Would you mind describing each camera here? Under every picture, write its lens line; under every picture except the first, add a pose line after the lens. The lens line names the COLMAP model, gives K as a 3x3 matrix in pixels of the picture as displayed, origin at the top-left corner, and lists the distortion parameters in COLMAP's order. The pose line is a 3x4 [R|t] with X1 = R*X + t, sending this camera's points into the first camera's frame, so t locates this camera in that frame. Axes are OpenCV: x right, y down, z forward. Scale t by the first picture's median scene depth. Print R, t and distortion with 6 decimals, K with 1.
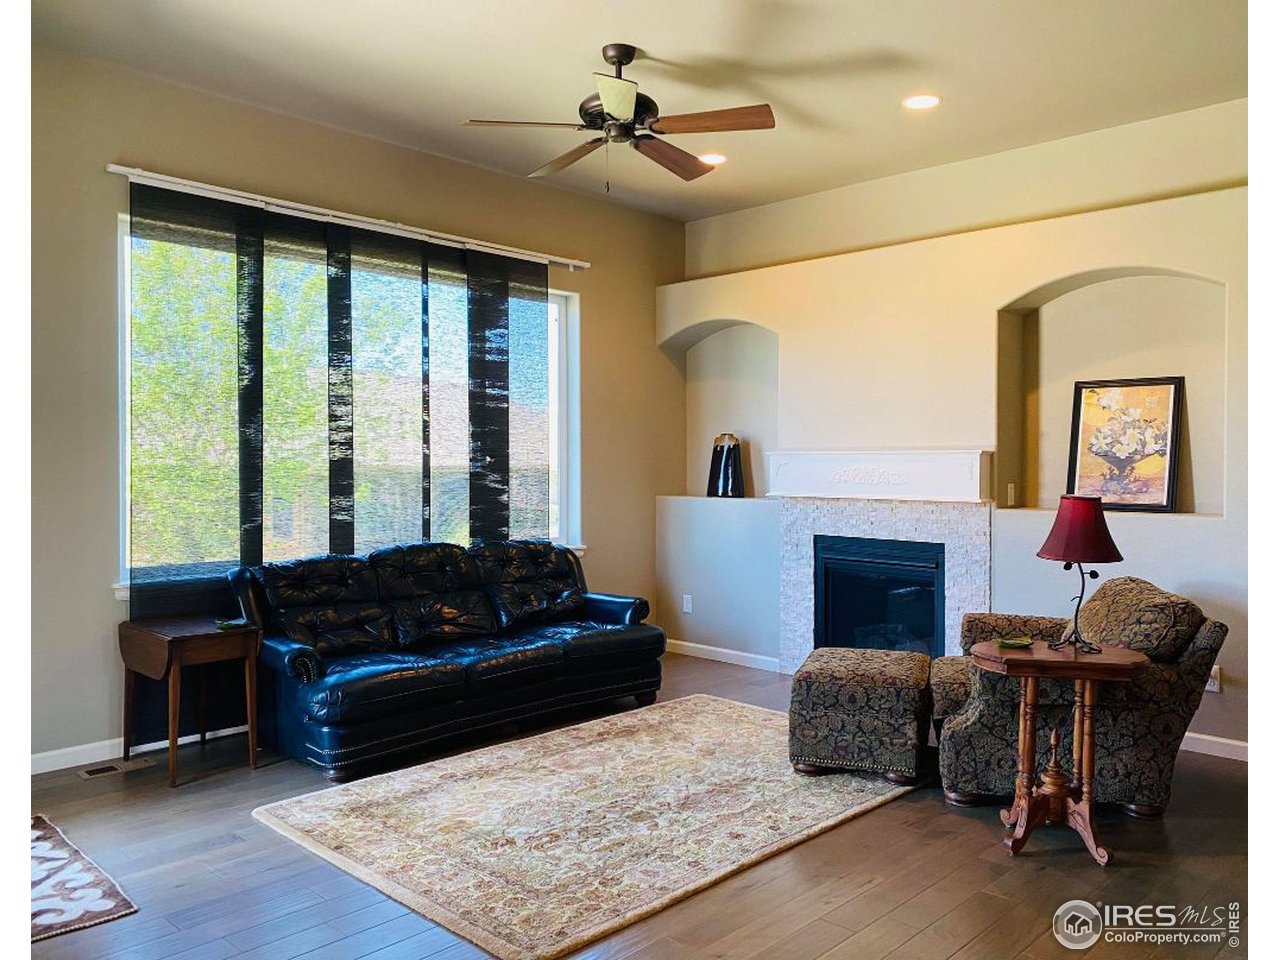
lens RADIAL K [[971.5, 0, 641.7], [0, 971.5, 476.0], [0, 0, 1]] dist [0.010084, -0.002429]
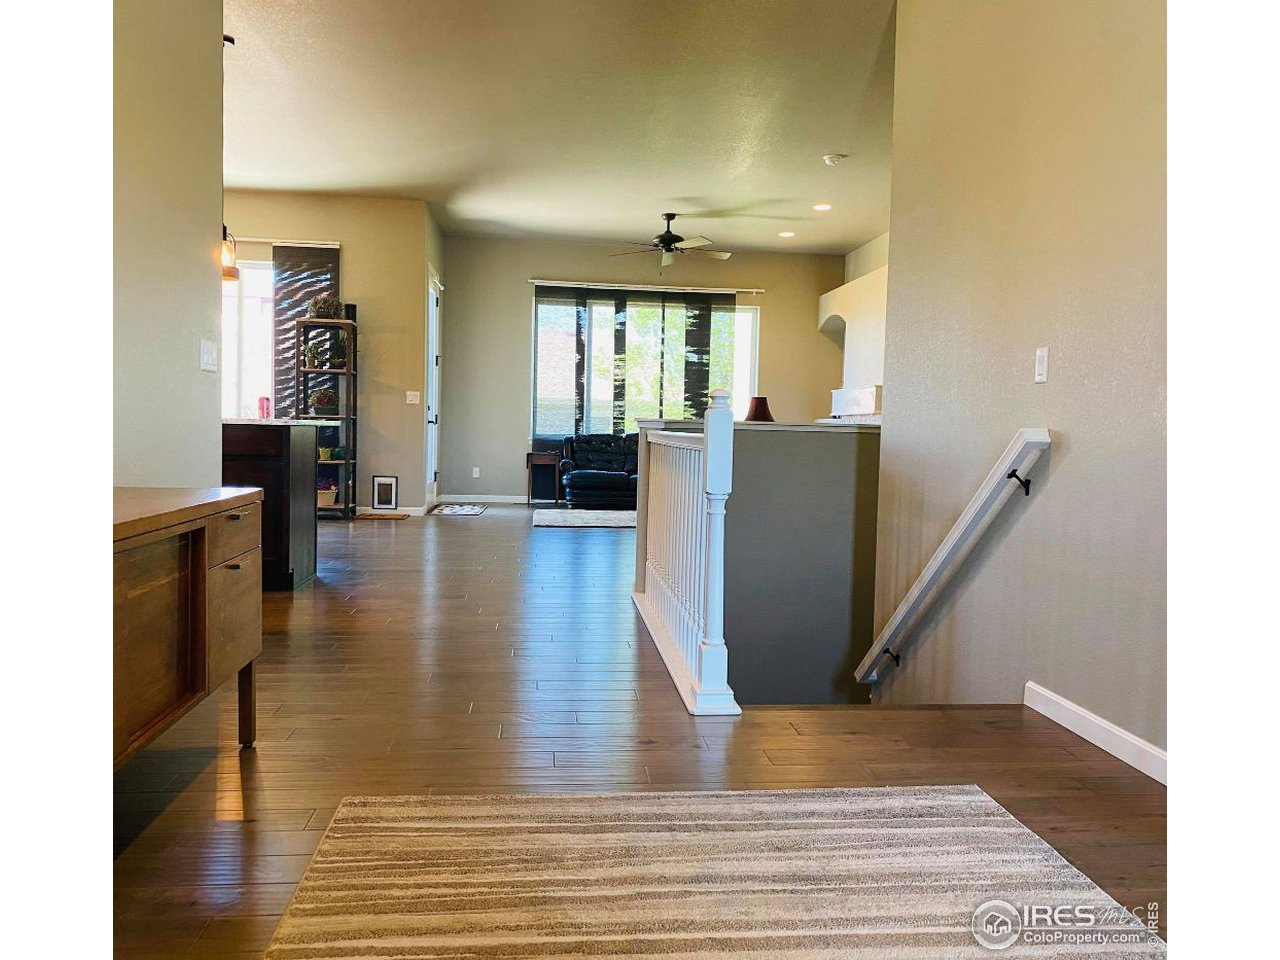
lens RADIAL K [[971.5, 0, 641.7], [0, 971.5, 476.0], [0, 0, 1]] dist [0.010084, -0.002429]
pose [[0.764292, 0.042177, -0.643490, 1.231024], [-0.029242, 0.999099, 0.030753, 0.109244], [0.644207, -0.004687, 0.764837, -0.720505]]
